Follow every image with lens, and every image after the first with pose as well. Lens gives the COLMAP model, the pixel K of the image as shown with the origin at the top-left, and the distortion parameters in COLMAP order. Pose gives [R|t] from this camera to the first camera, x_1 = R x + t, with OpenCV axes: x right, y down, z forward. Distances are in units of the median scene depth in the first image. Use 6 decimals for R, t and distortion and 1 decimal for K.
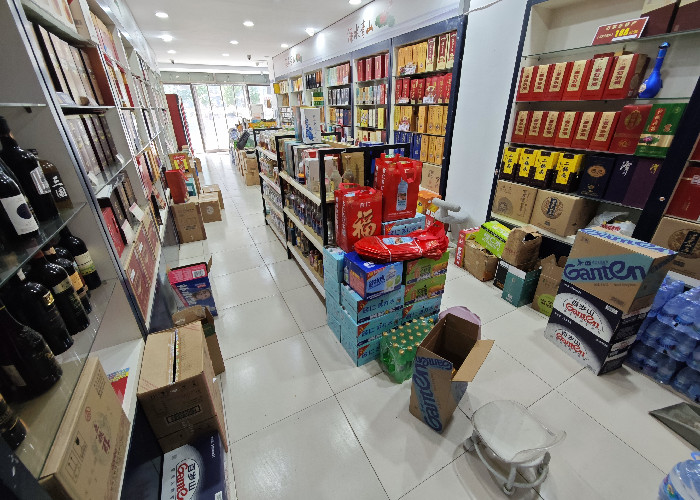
lens RADIAL K [[289.6, 0, 350.6], [0, 289.6, 238.5], [0, 0, 1]] dist [-0.002408, -0.000075]
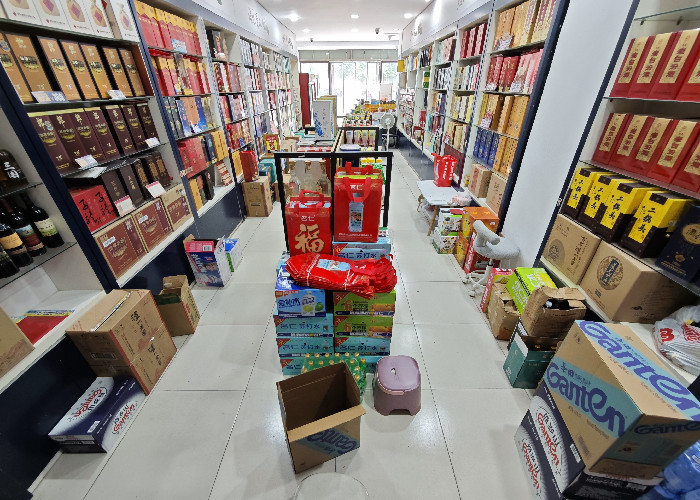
lens RADIAL K [[289.3, 0, 350.5], [0, 289.3, 263.9], [0, 0, 1]] dist [0.001495, 0.000157]
pose [[0.886318, 0.249765, -0.389945, 0.414059], [-0.196699, 0.965390, 0.171262, -0.119171], [0.419225, -0.075090, 0.904772, 0.160859]]
